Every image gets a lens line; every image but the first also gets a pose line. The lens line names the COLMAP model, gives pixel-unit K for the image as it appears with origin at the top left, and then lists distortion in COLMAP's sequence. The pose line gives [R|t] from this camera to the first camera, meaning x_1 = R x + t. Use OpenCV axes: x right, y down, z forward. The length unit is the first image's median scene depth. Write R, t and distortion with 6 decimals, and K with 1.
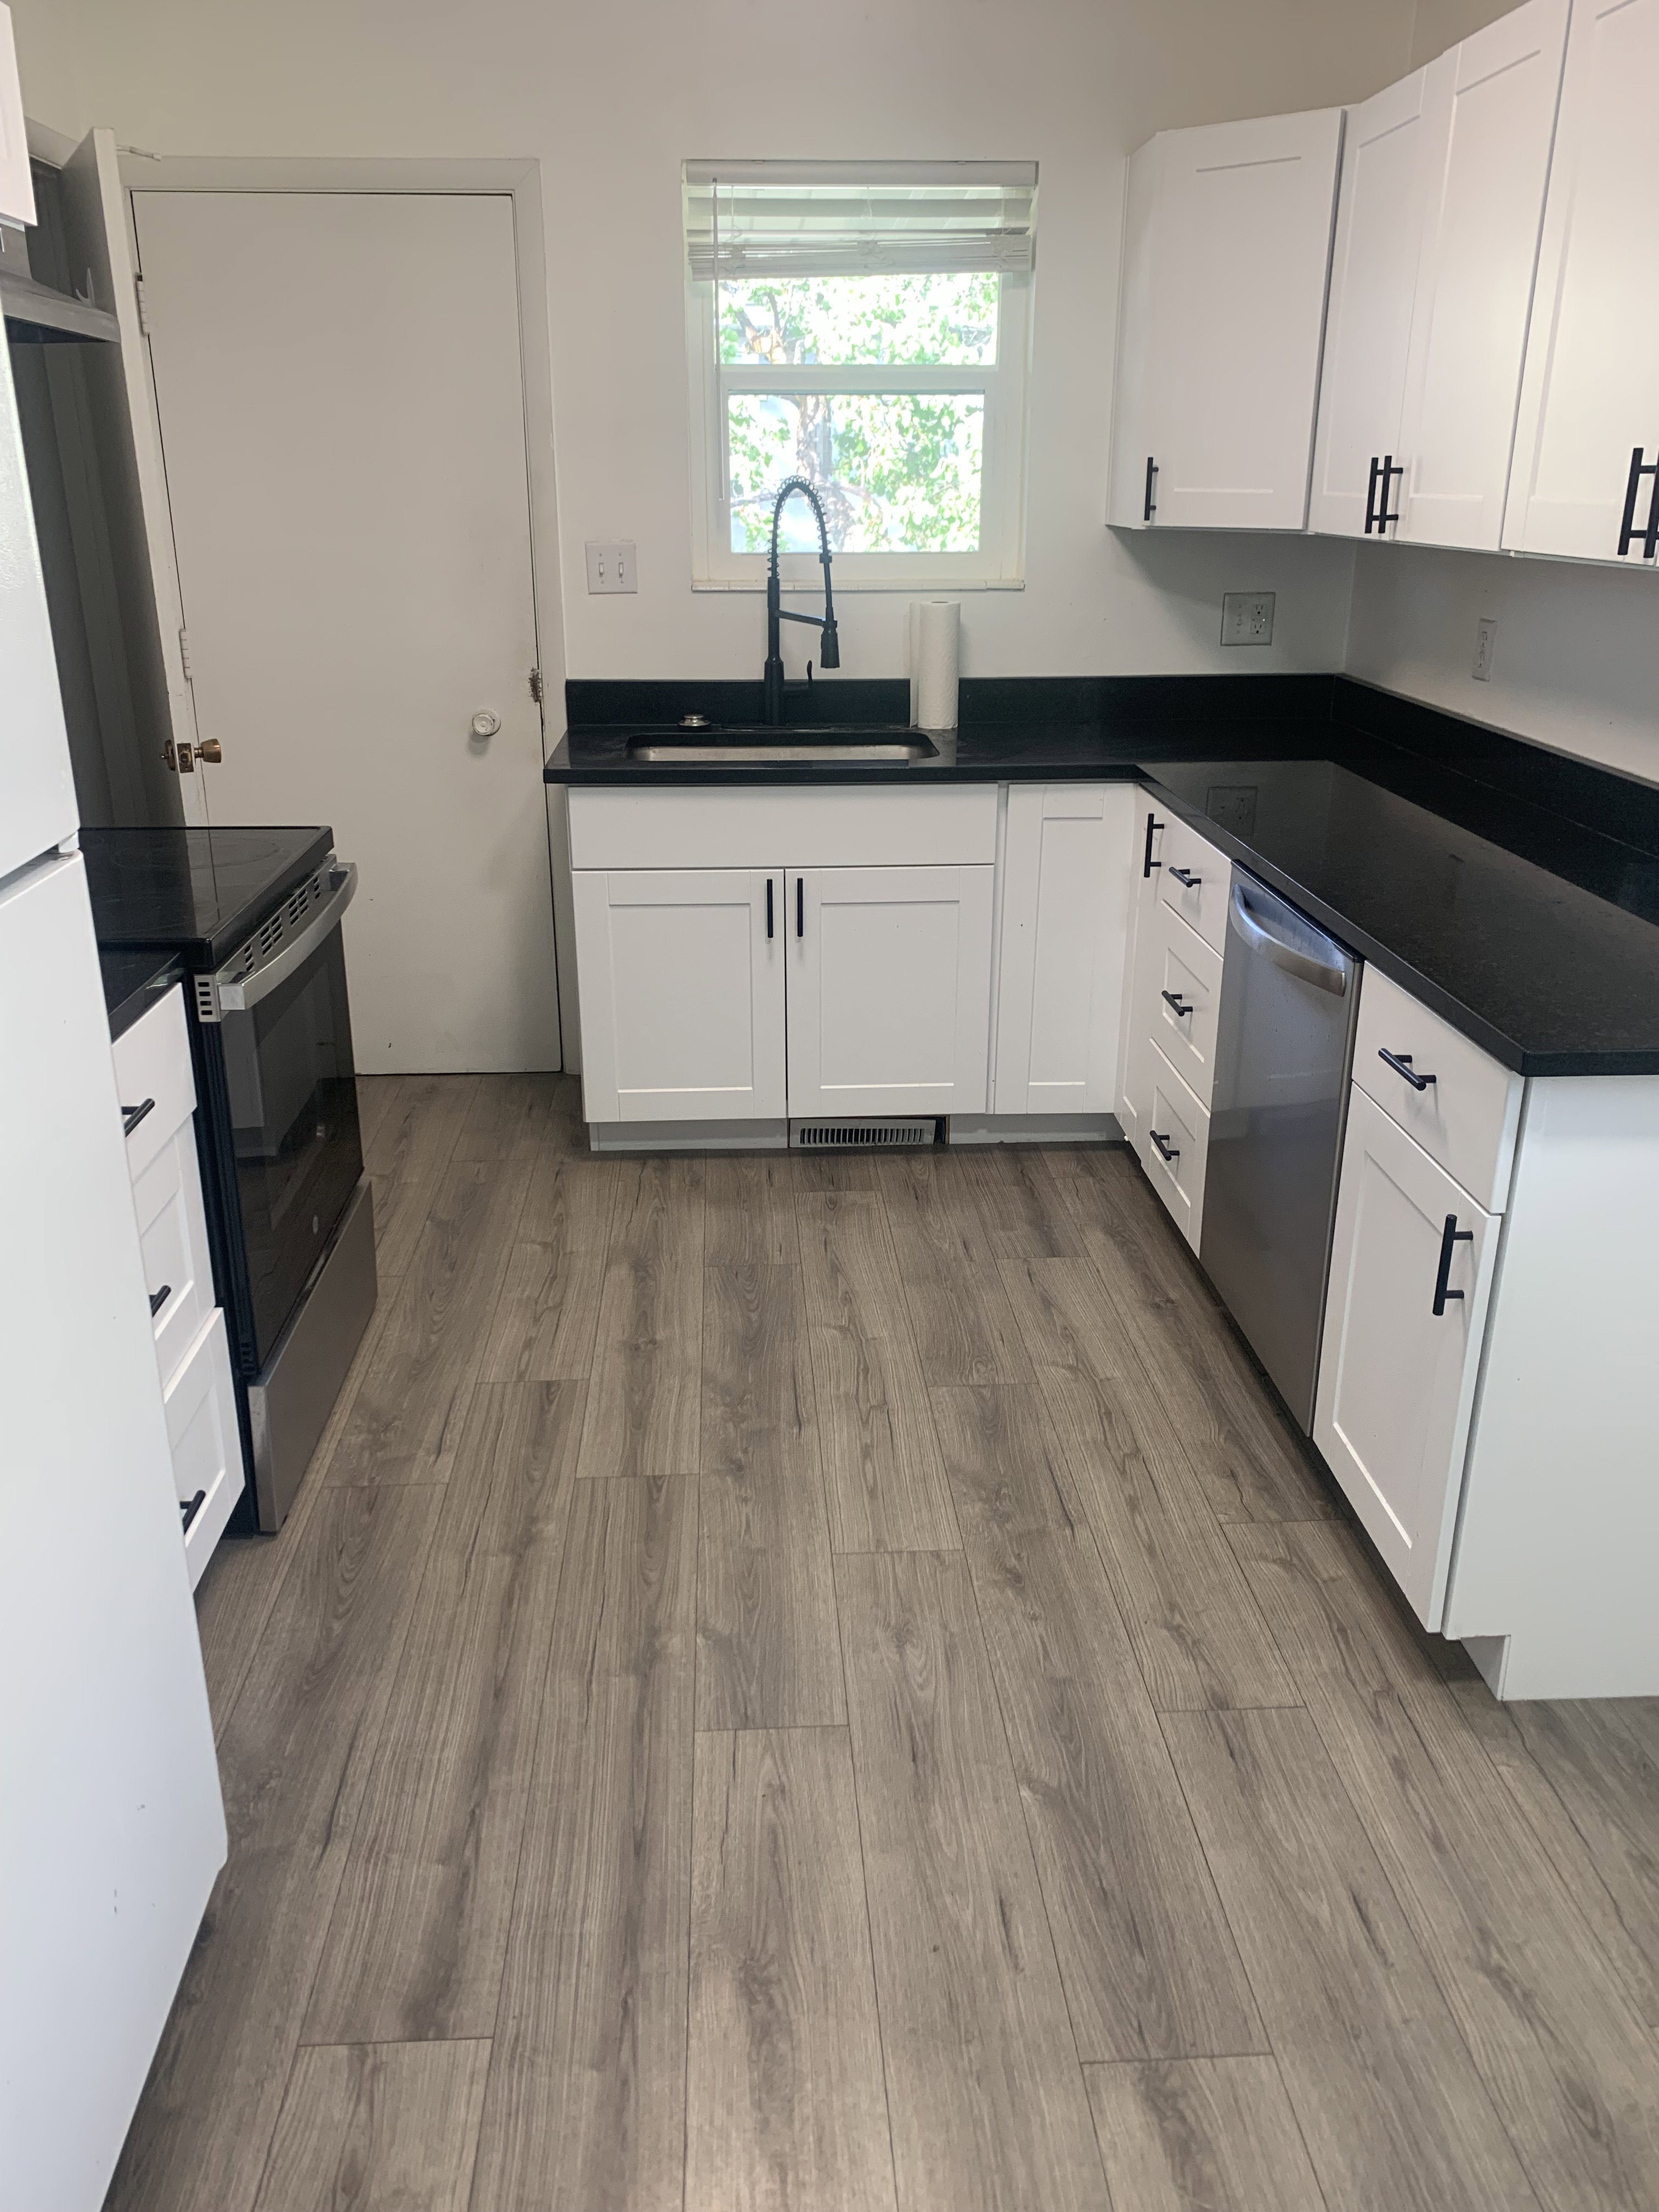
lens RADIAL K [[1683.2, 0, 823.1], [0, 1683.2, 1054.8], [0, 0, 1]] dist [0.006025, -0.012389]
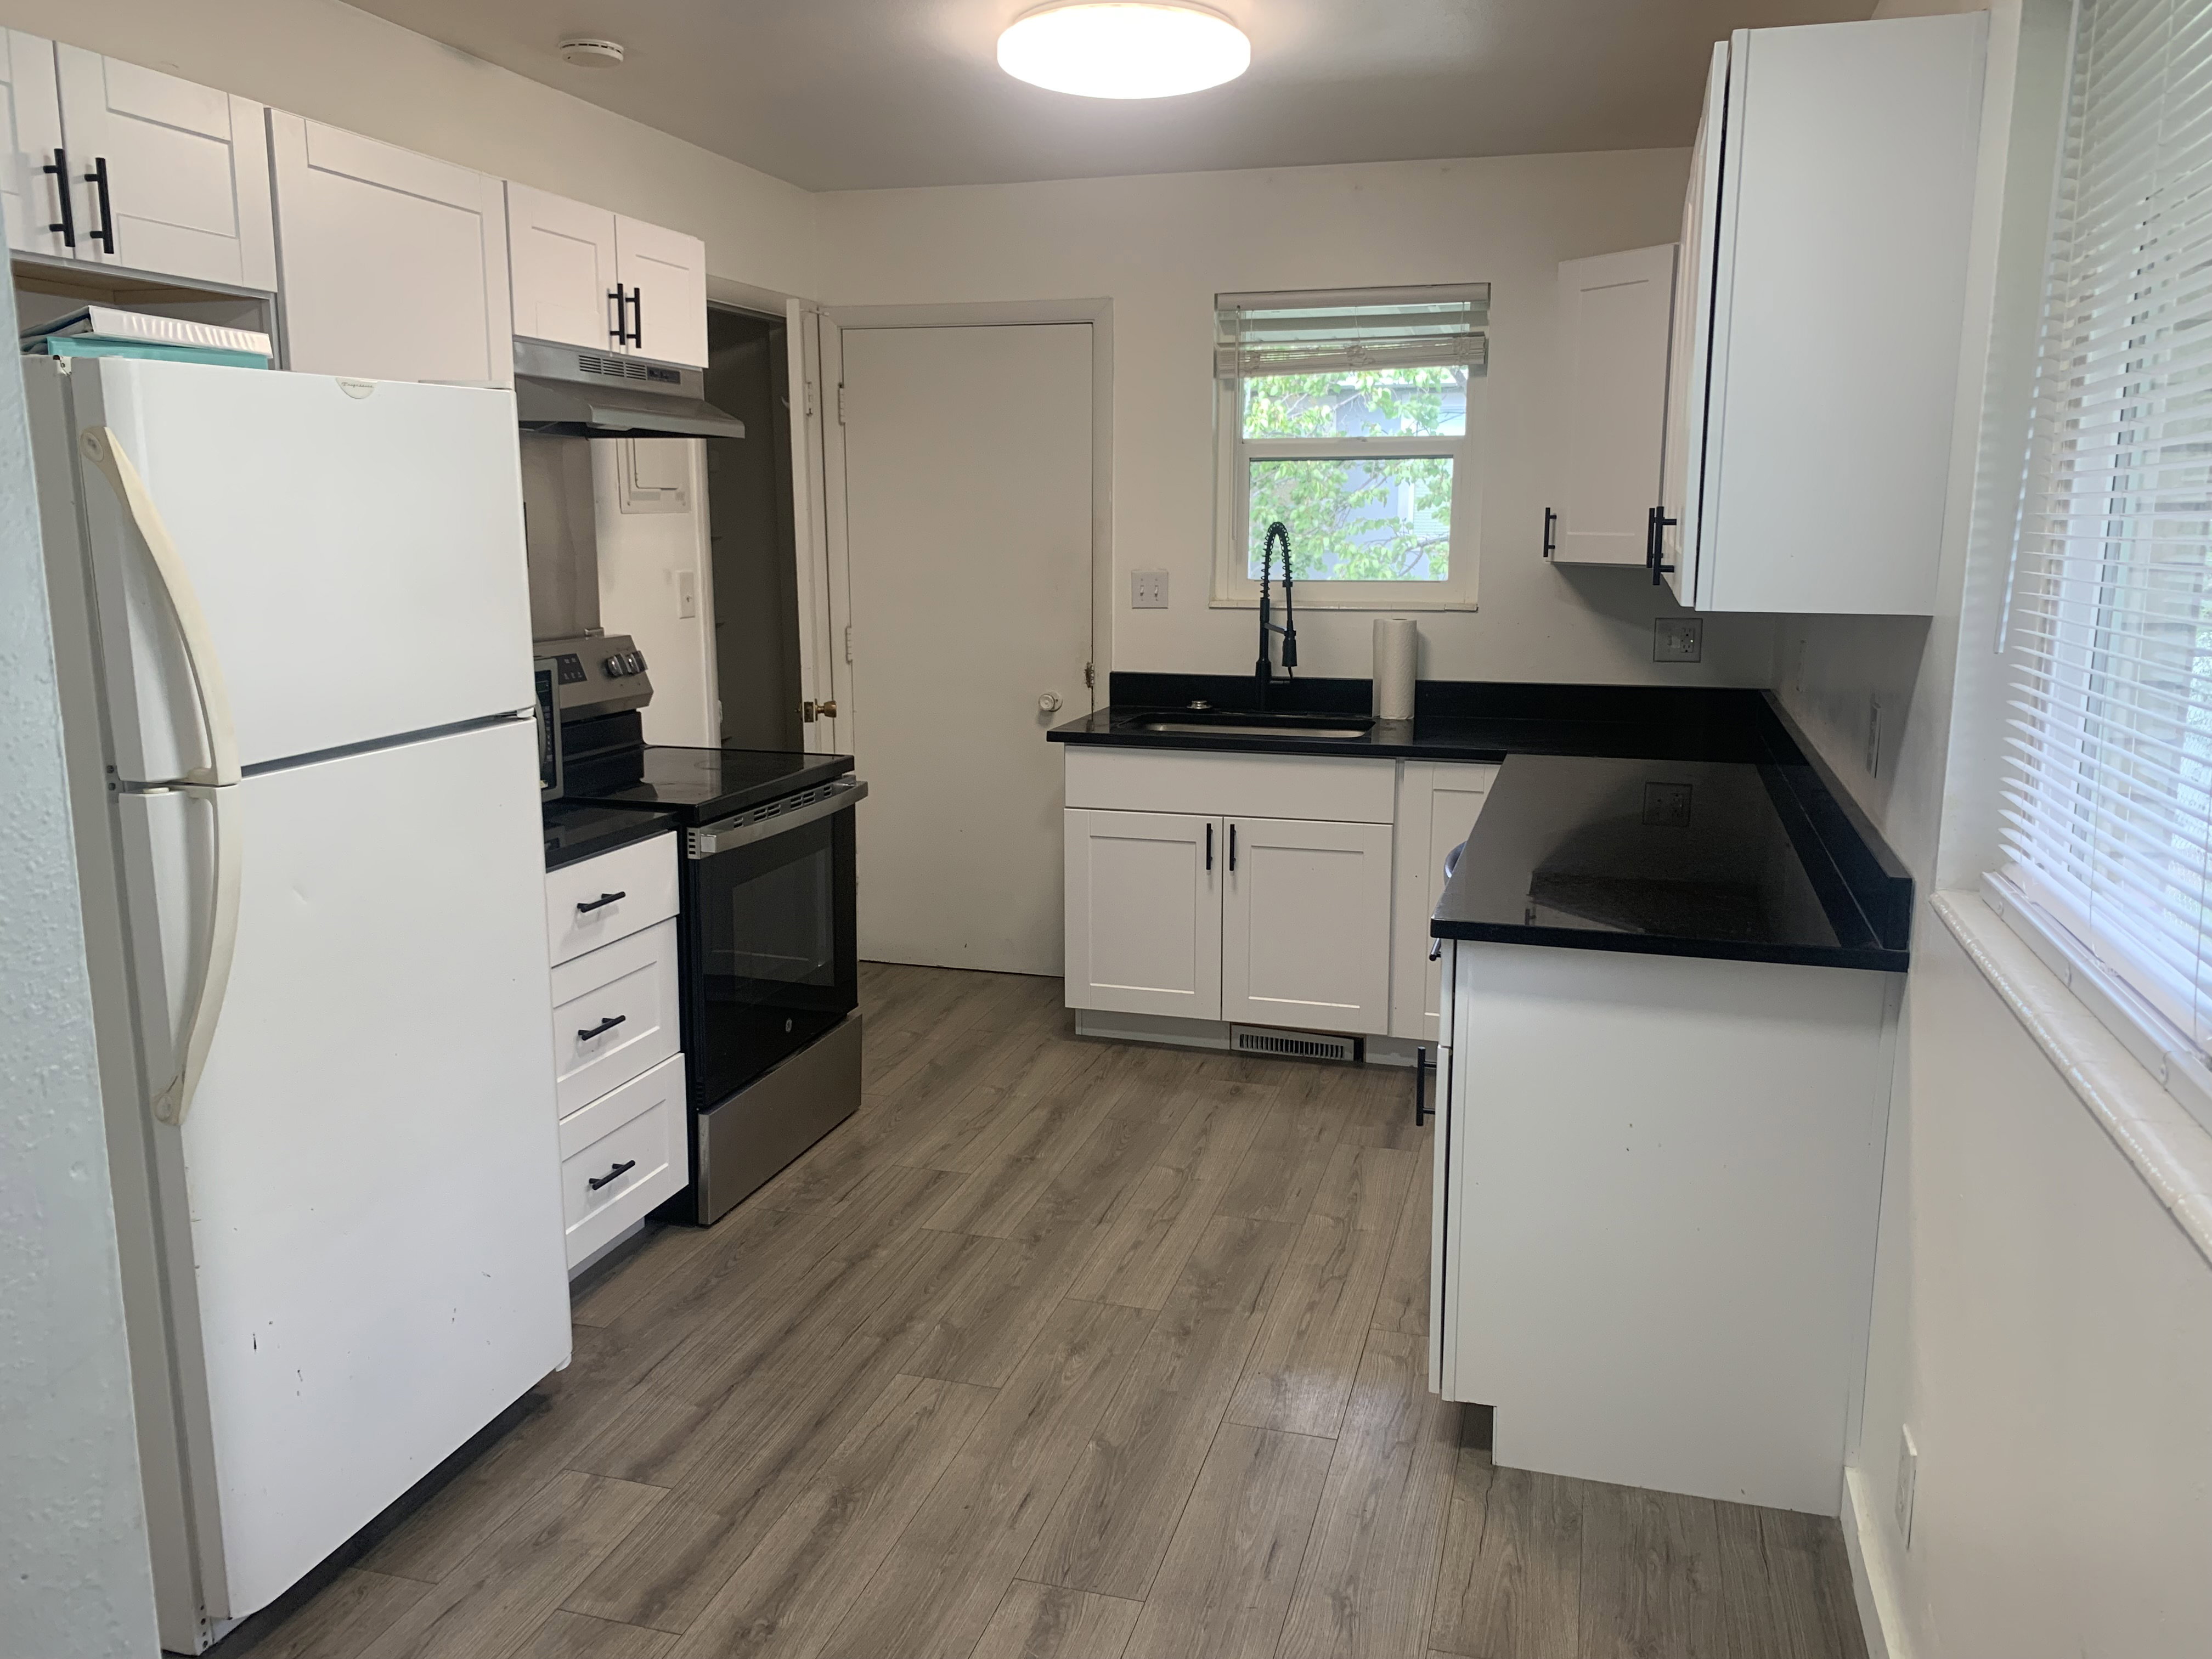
lens RADIAL K [[1636.9, 0, 1102.4], [0, 1636.9, 772.1], [0, 0, 1]] dist [0.090808, -0.231325]
pose [[0.945973, 0.053347, -0.319828, 0.300475], [-0.108607, 0.981526, -0.157517, 0.063467], [0.305516, 0.183742, 0.934290, -0.199797]]
